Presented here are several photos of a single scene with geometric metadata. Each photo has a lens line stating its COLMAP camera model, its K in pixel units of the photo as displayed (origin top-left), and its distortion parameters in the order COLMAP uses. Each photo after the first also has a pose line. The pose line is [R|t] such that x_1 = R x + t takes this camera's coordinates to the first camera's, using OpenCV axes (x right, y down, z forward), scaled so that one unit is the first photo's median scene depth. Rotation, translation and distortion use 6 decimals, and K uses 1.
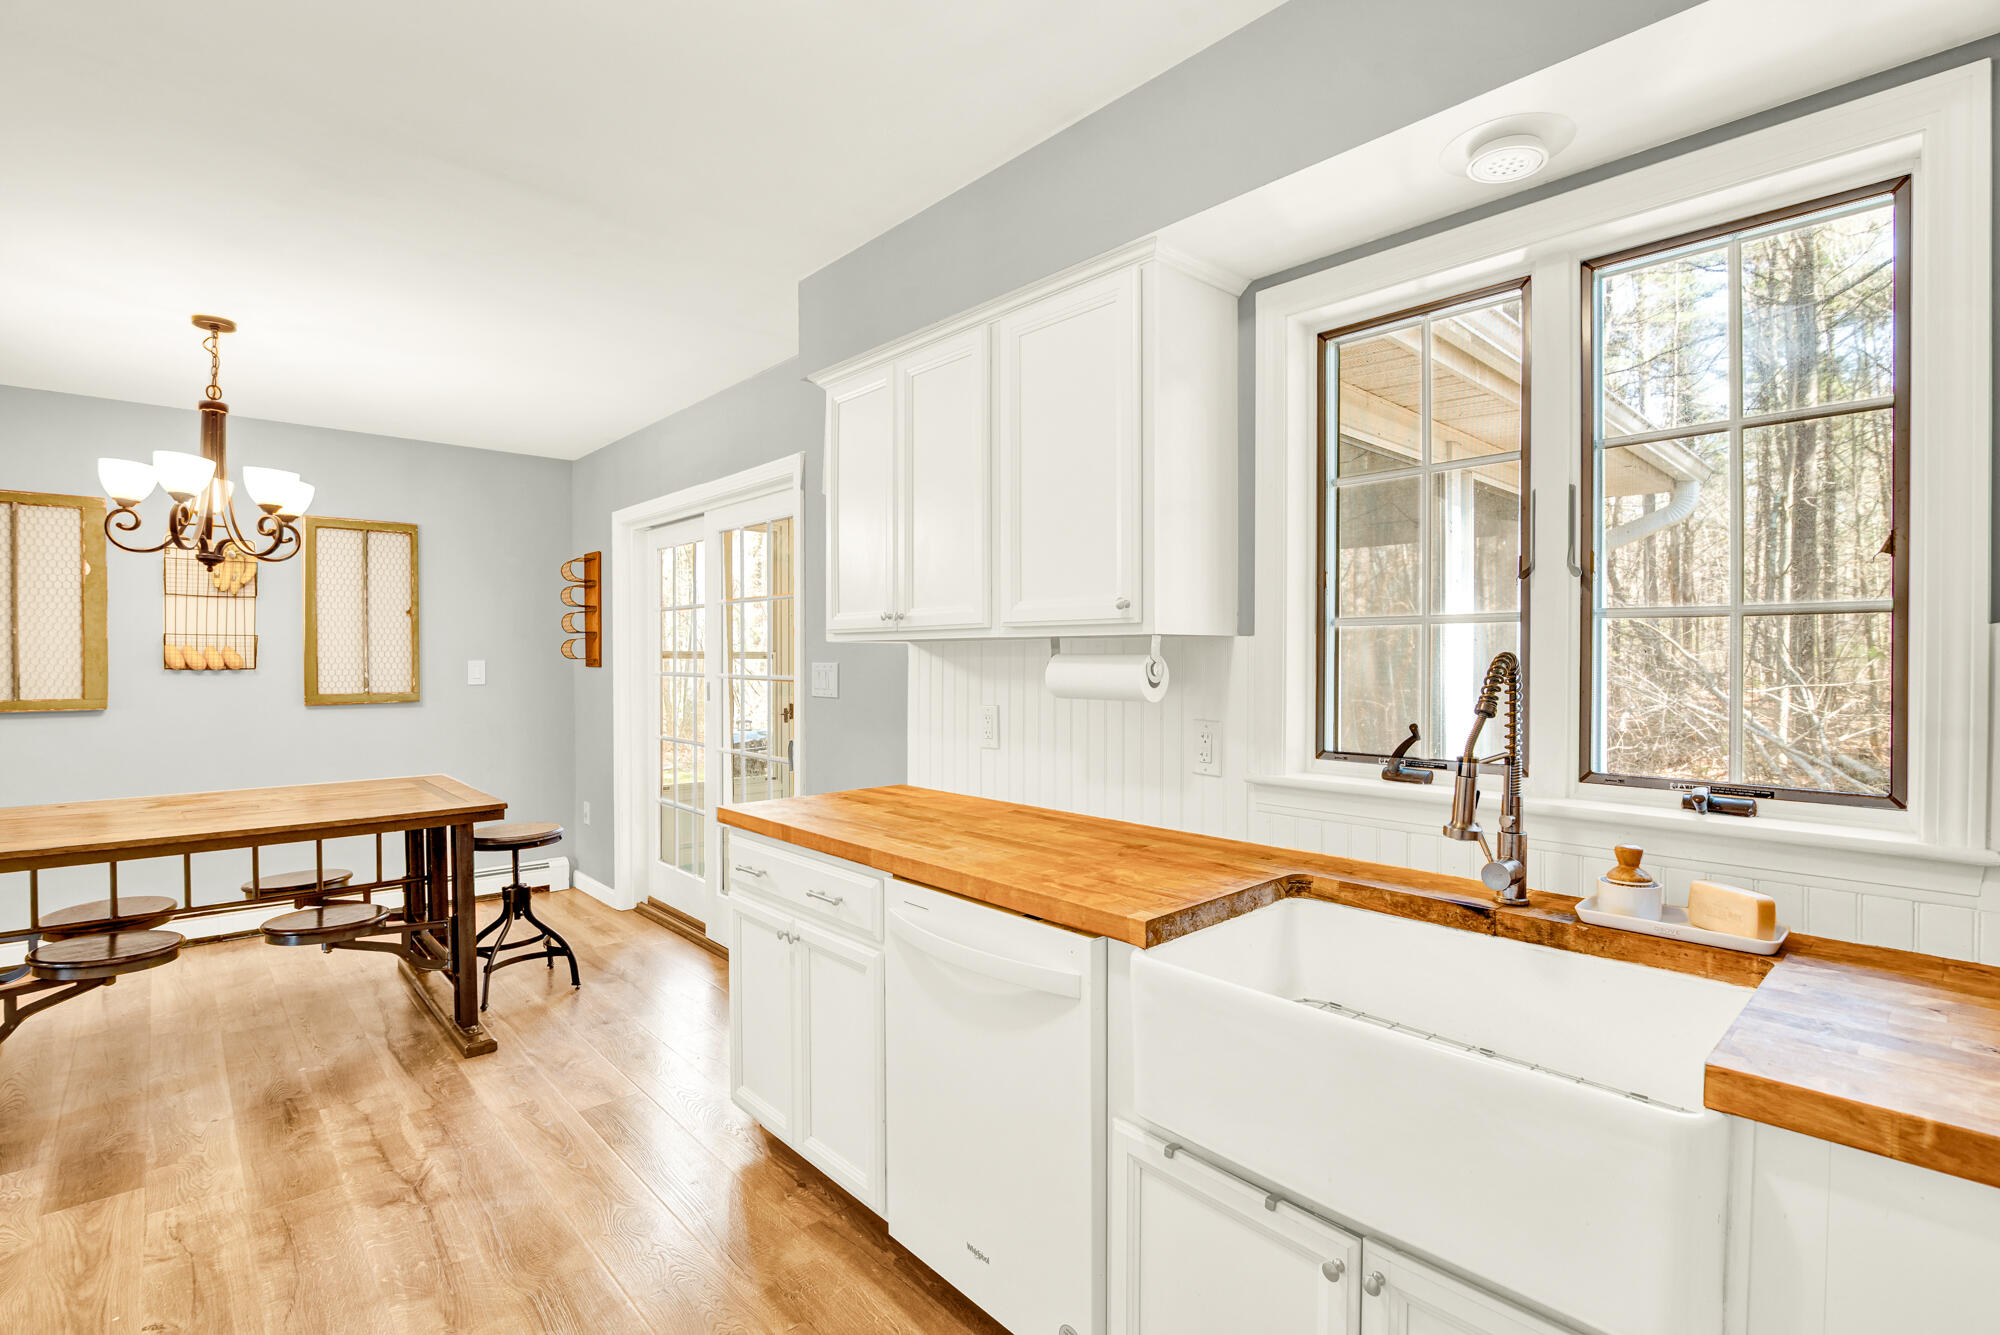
lens RADIAL K [[933.6, 0, 987.5], [0, 933.6, 665.4], [0, 0, 1]] dist [-0.022142, 0.001273]
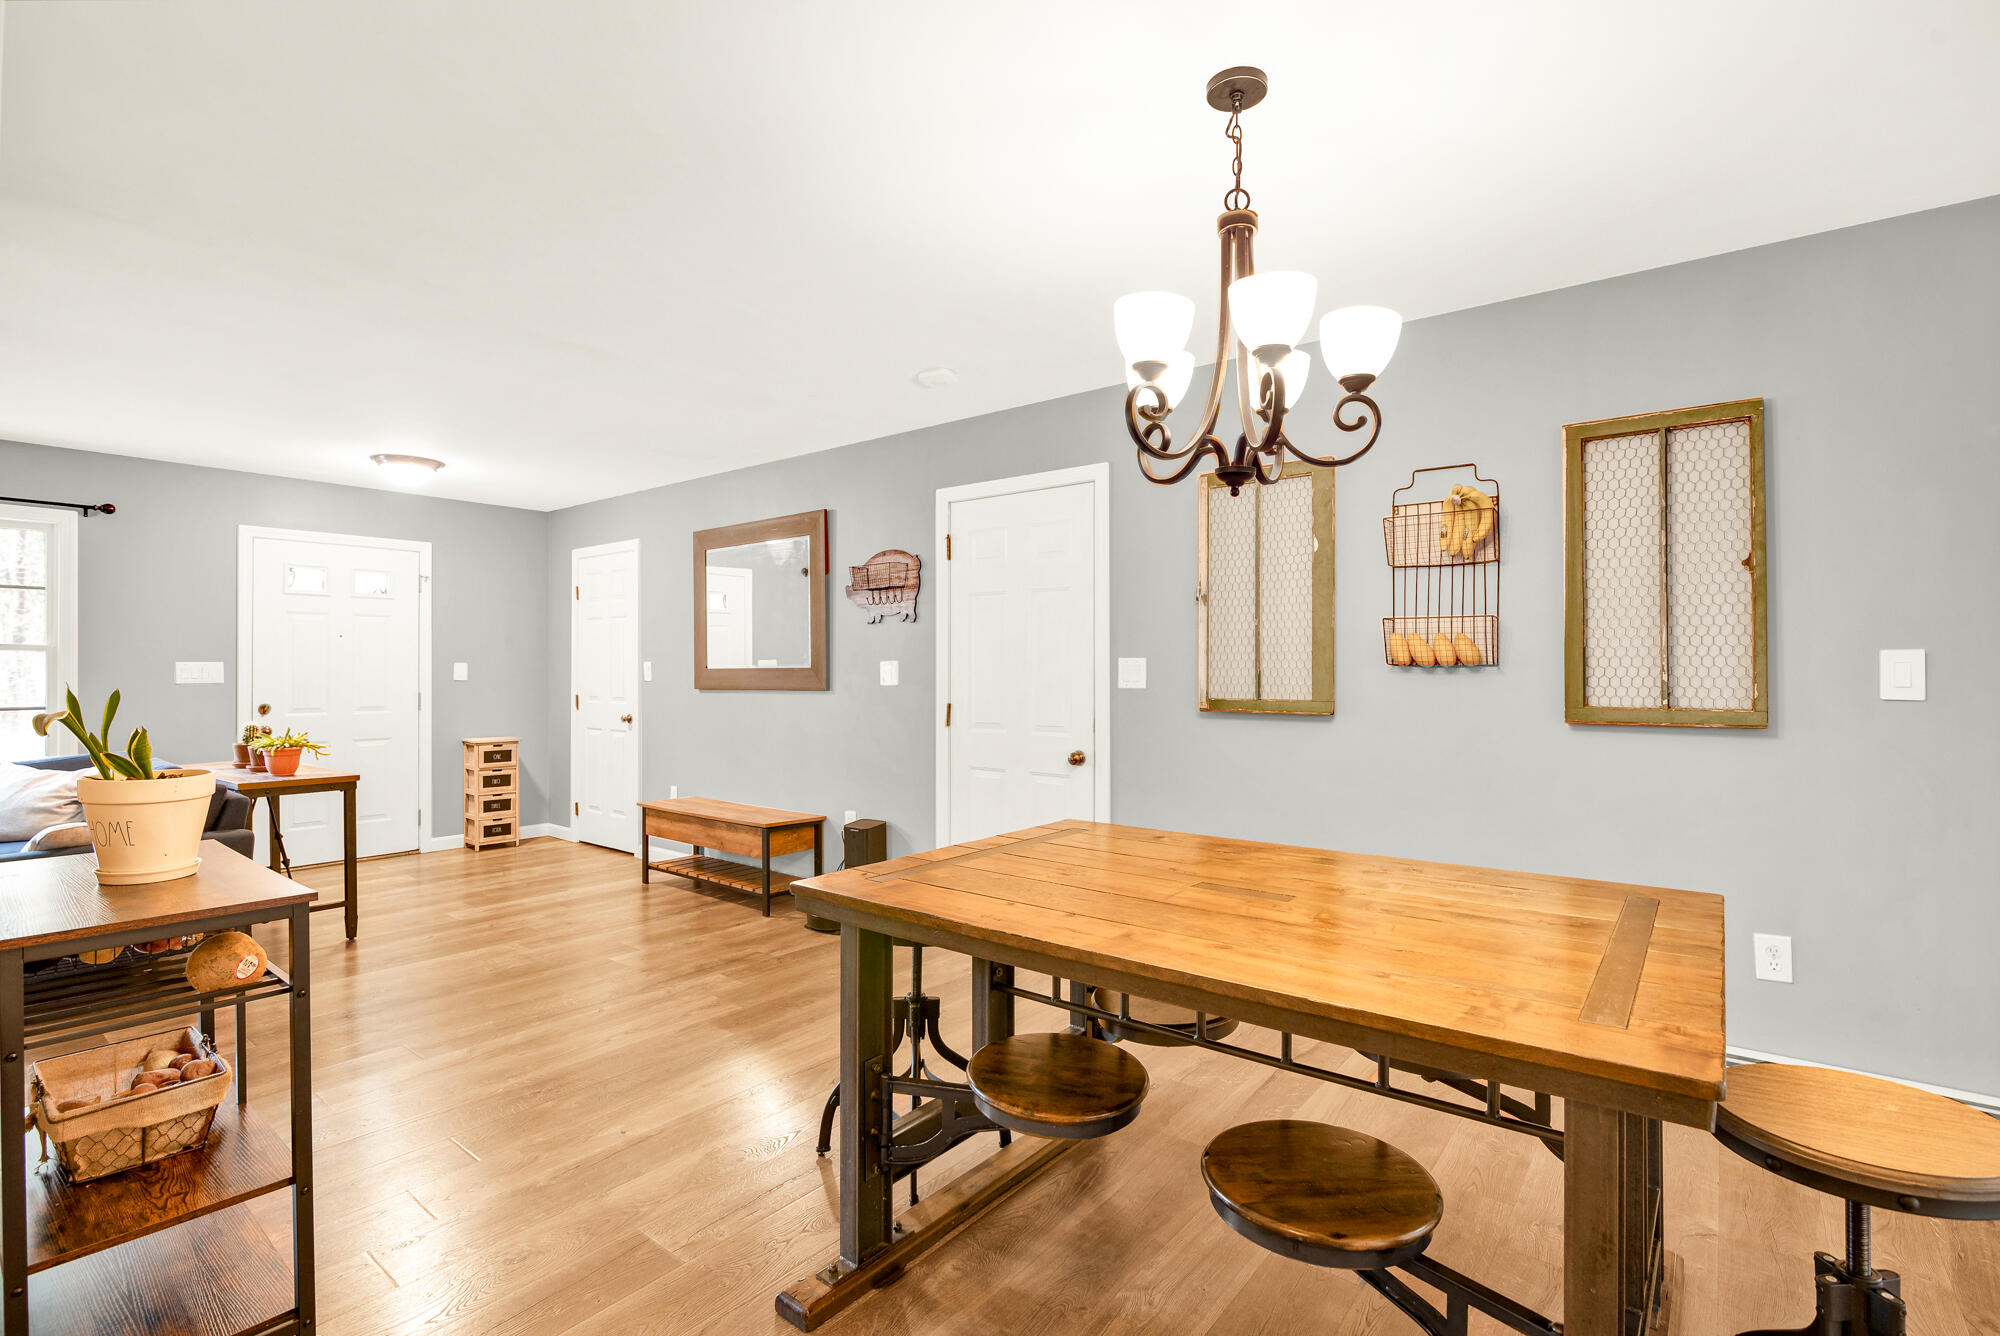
lens RADIAL K [[933.6, 0, 1003.9], [0, 933.6, 676.7], [0, 0, 1]] dist [-0.022142, 0.001273]
pose [[0.181928, 0.006951, -0.983287, -0.176760], [-0.006574, 0.999961, 0.005852, 0.009916], [0.983290, 0.005399, 0.181966, 0.490539]]
